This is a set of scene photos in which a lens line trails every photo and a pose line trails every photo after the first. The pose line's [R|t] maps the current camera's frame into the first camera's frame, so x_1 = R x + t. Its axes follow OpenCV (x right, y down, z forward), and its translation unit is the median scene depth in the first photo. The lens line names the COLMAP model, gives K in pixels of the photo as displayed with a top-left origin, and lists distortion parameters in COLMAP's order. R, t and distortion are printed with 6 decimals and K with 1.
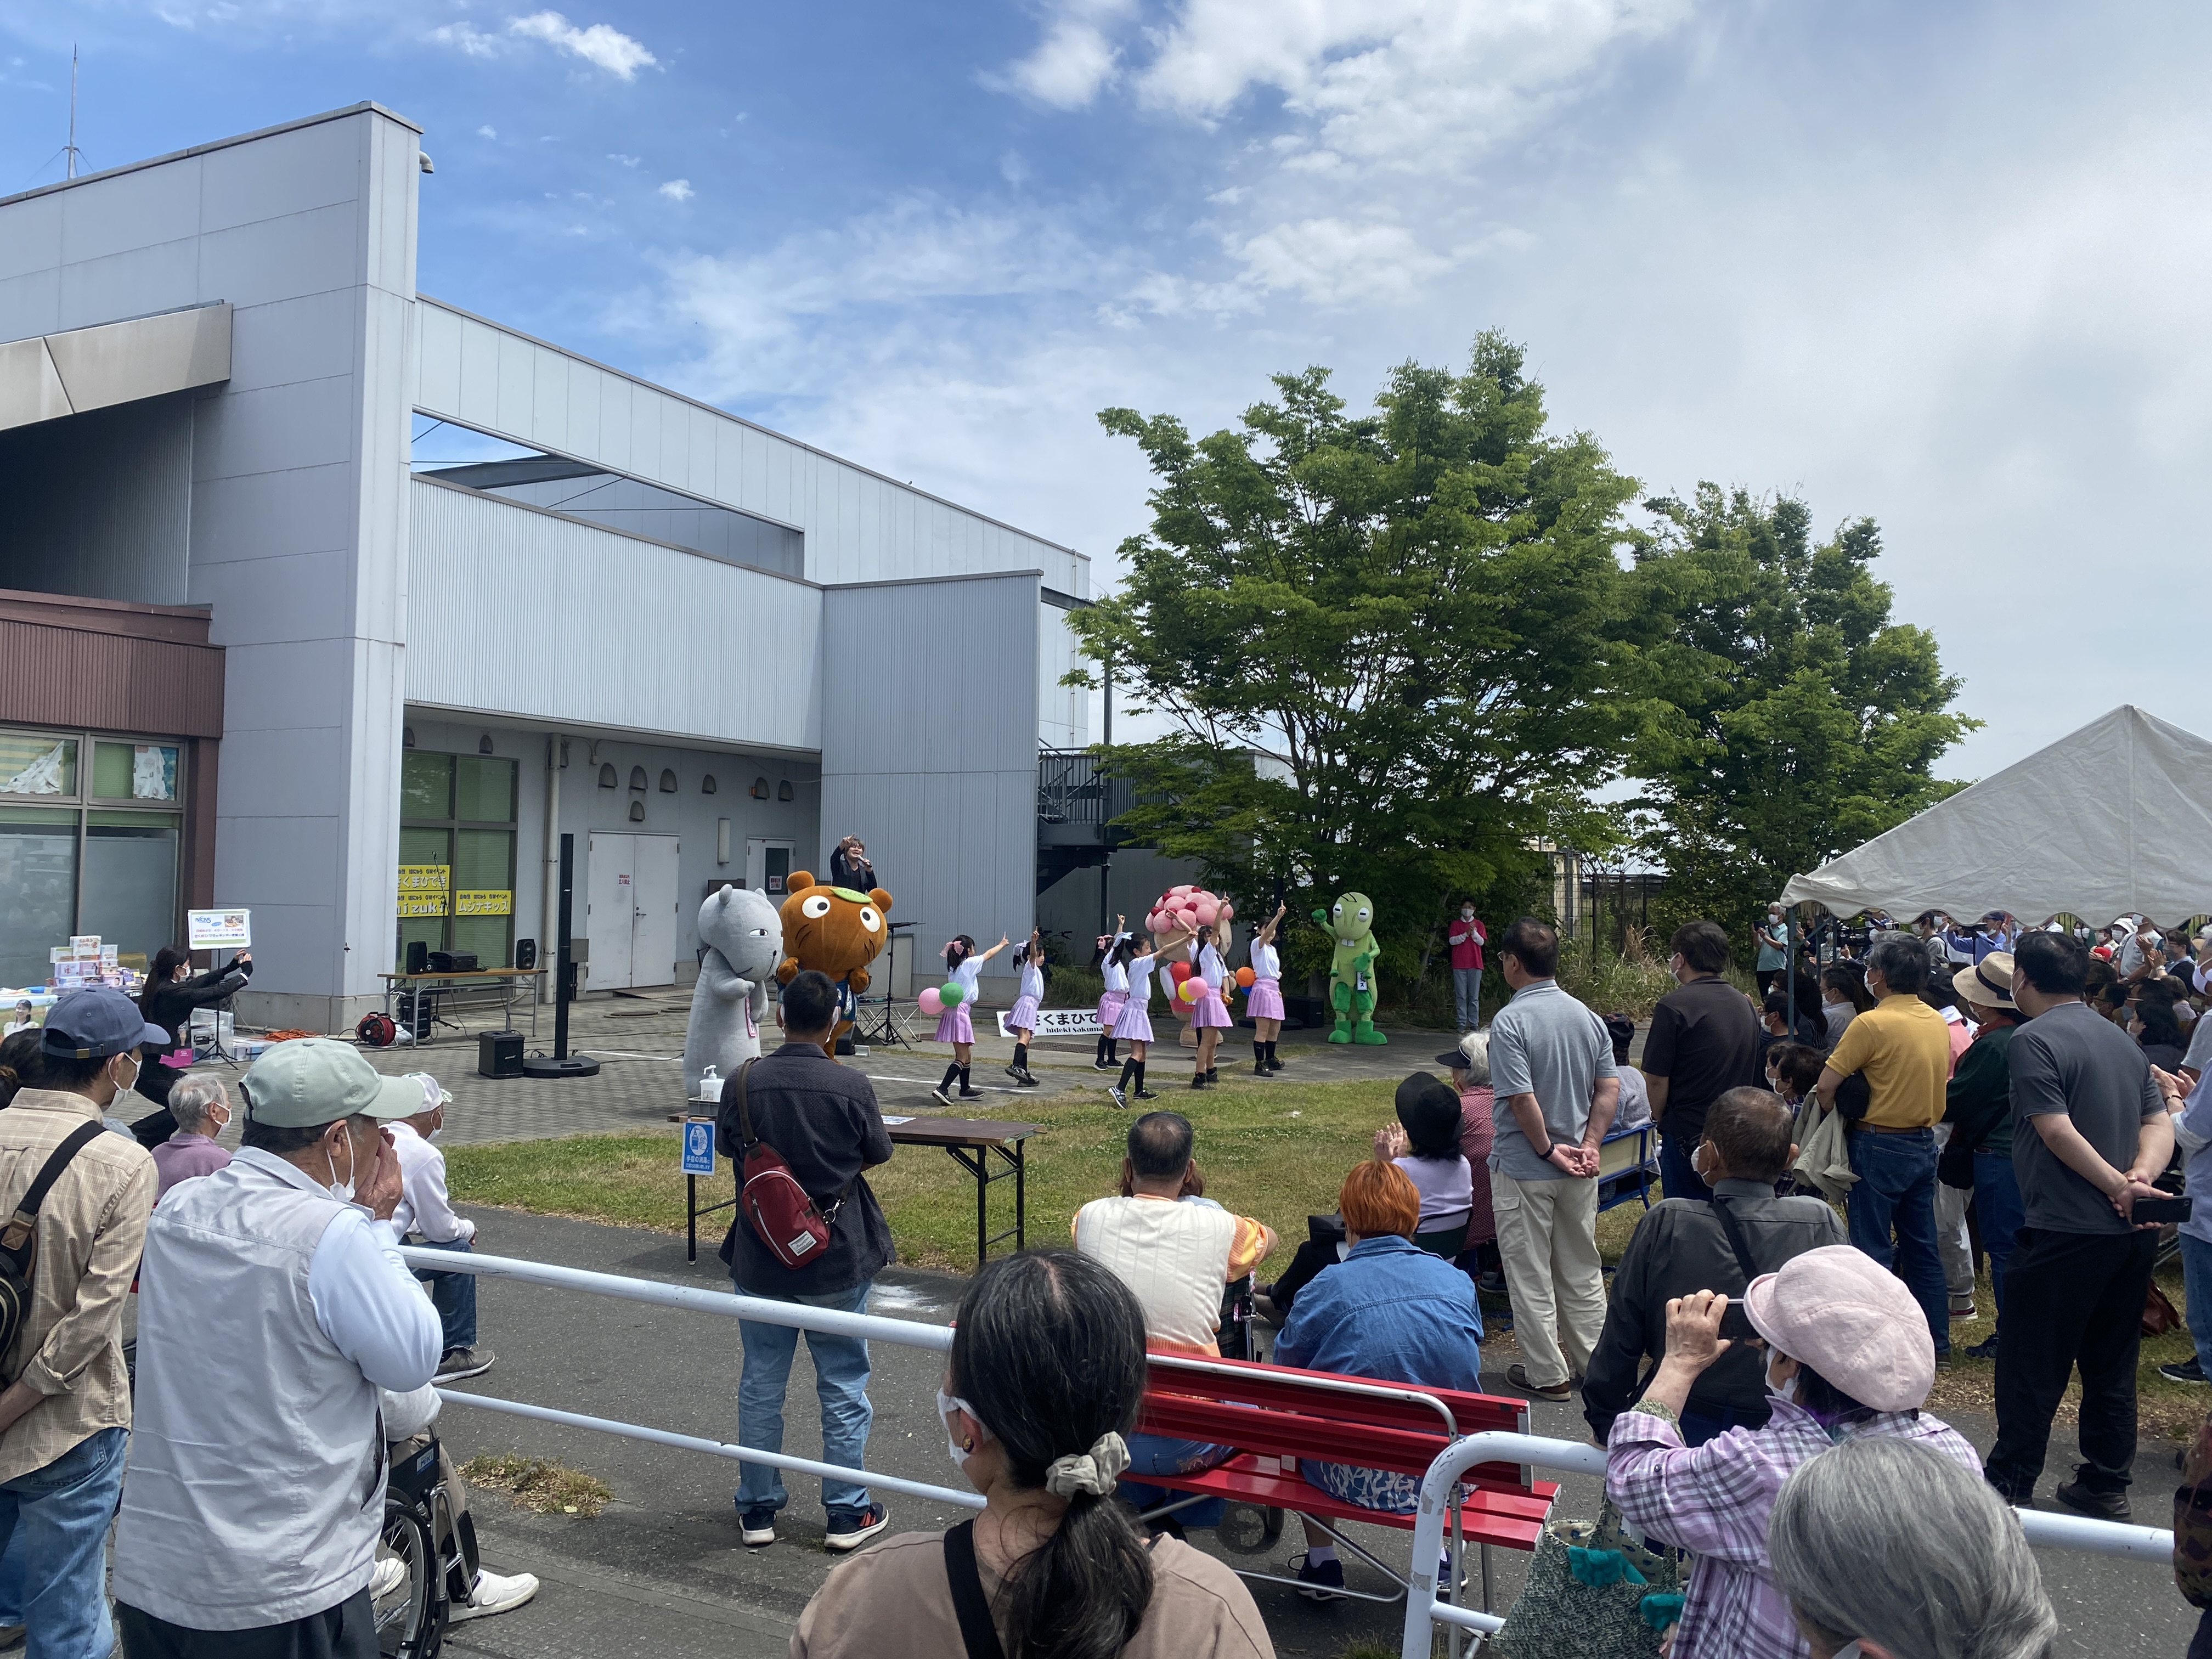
lens RADIAL K [[1711.5, 0, 1150.5], [0, 1711.5, 837.5], [0, 0, 1]] dist [0.049006, -0.050084]
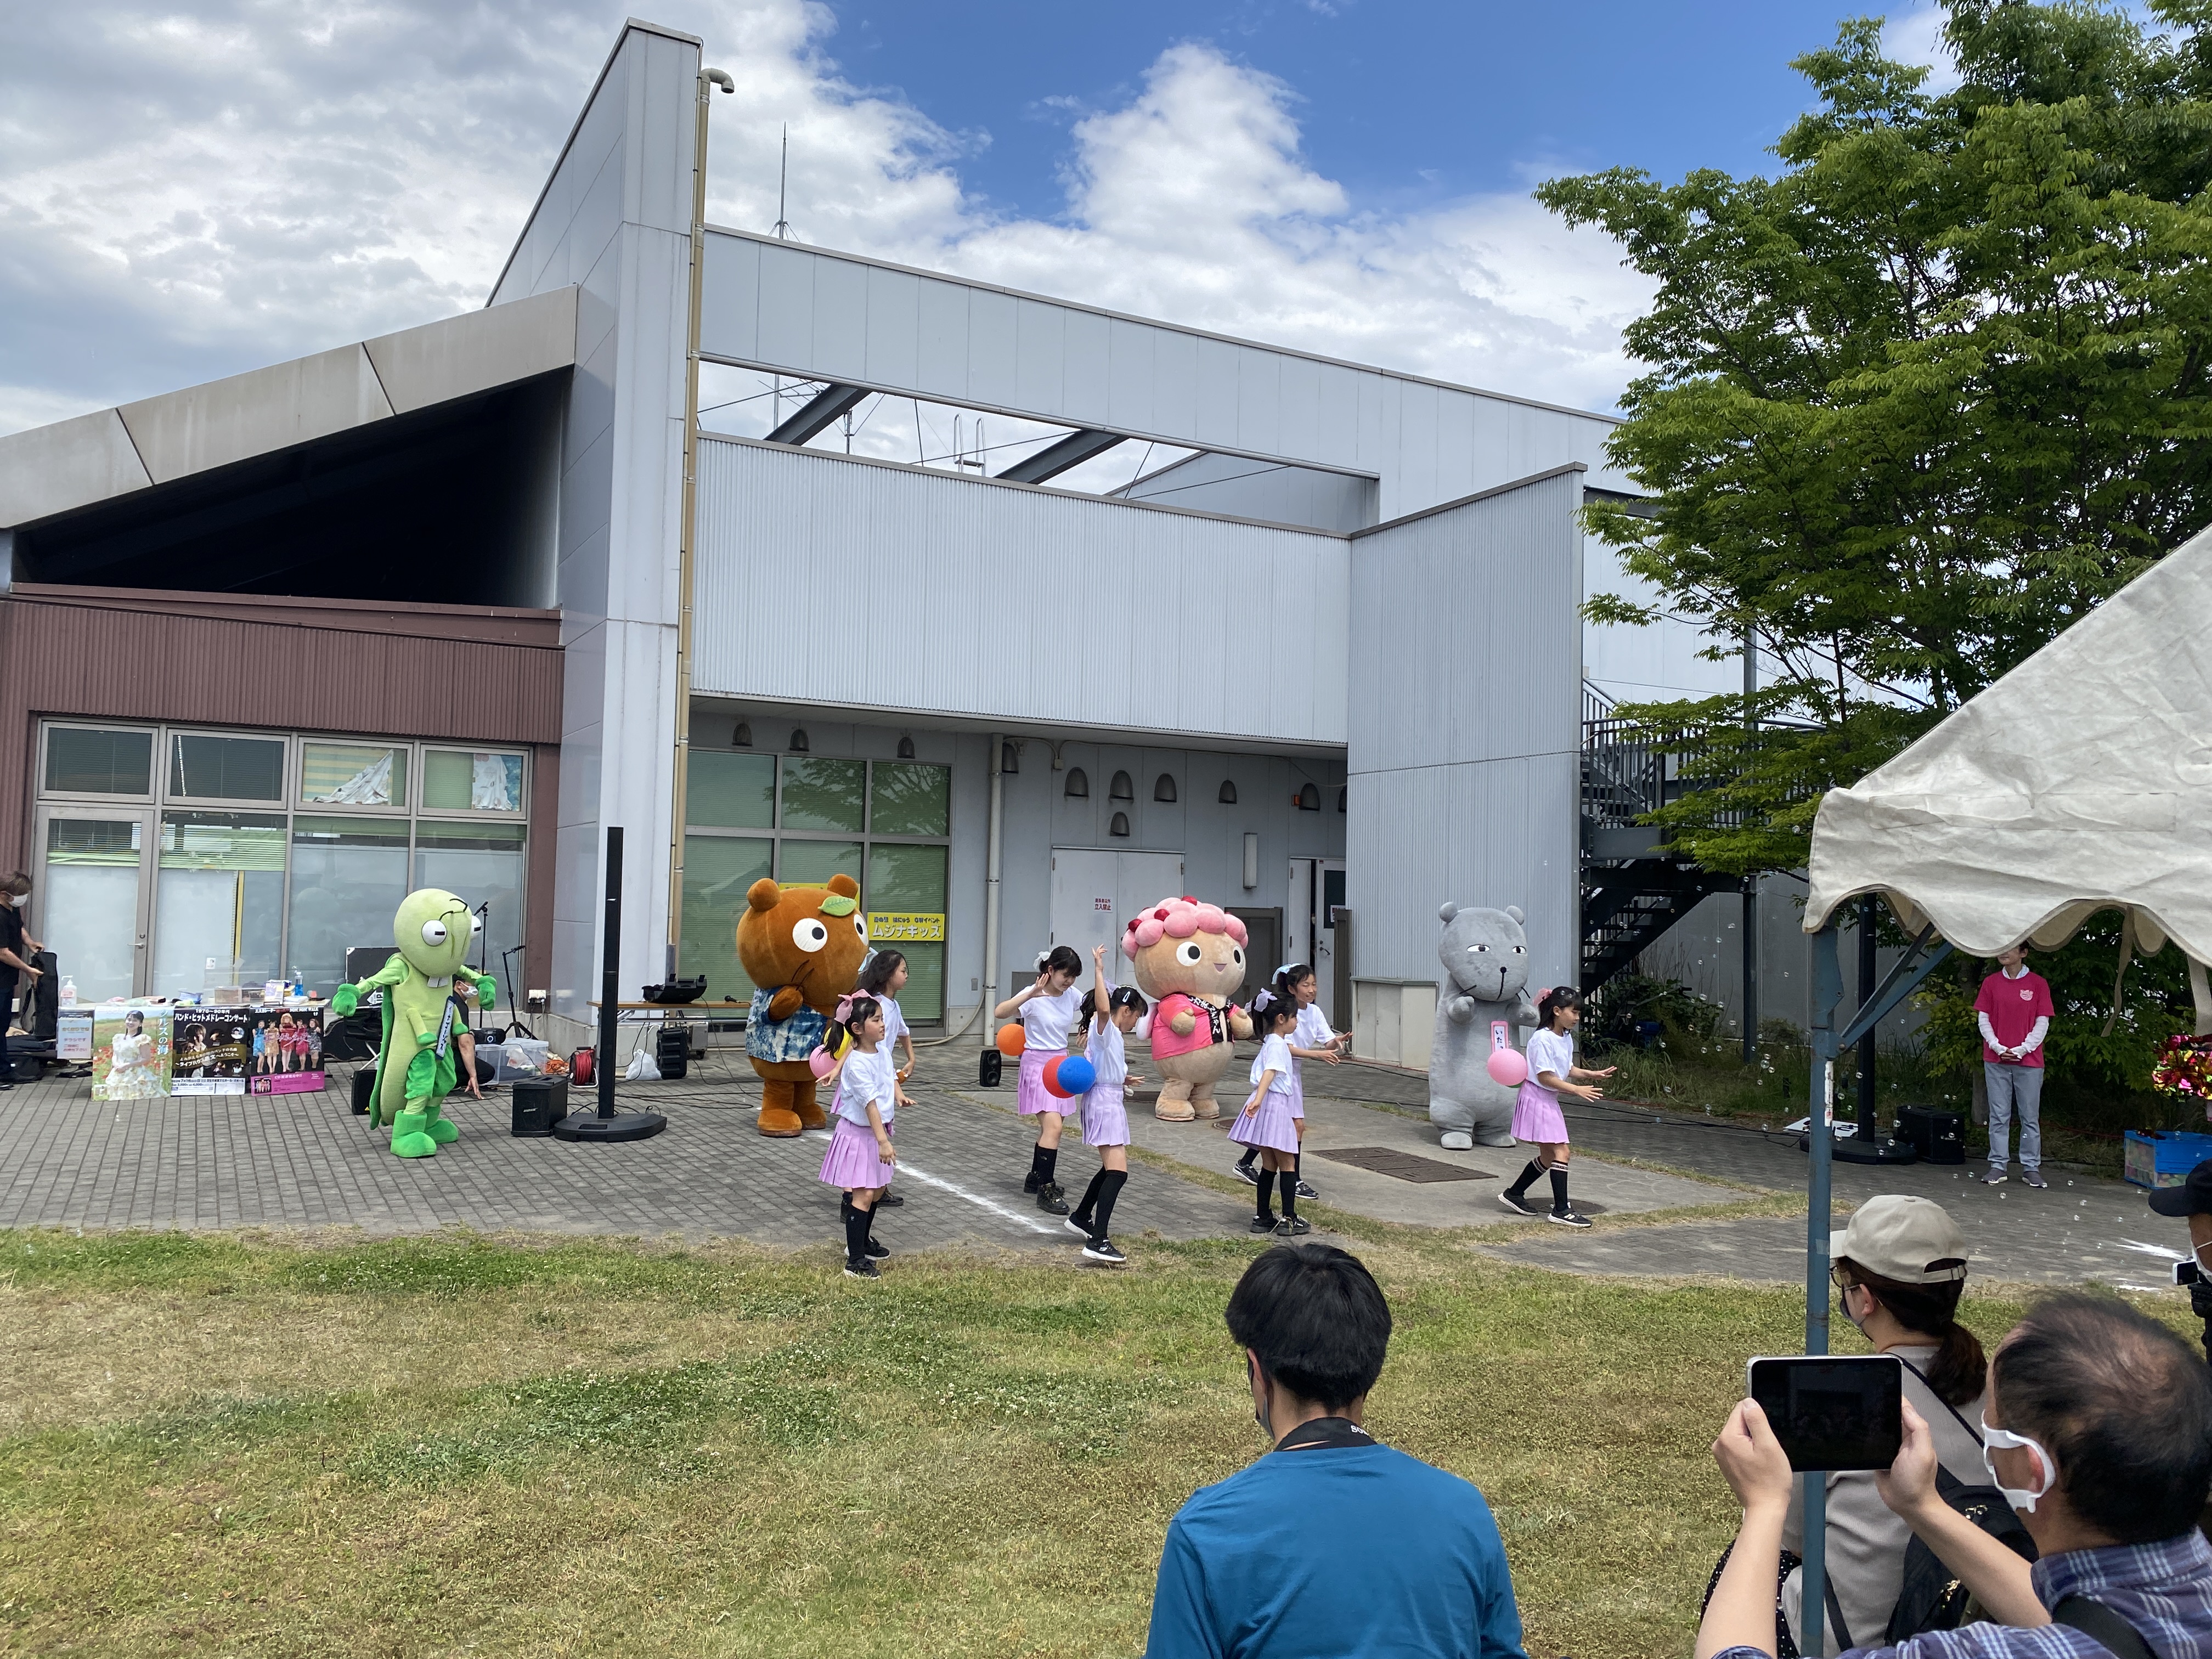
lens RADIAL K [[1711.5, 0, 1119.5], [0, 1711.5, 820.6], [0, 0, 1]] dist [0.049006, -0.050084]
pose [[0.805484, -0.025388, -0.592073, 0.228371], [0.001325, 0.999157, -0.041041, 0.020252], [0.592615, 0.032273, 0.804839, 0.377892]]
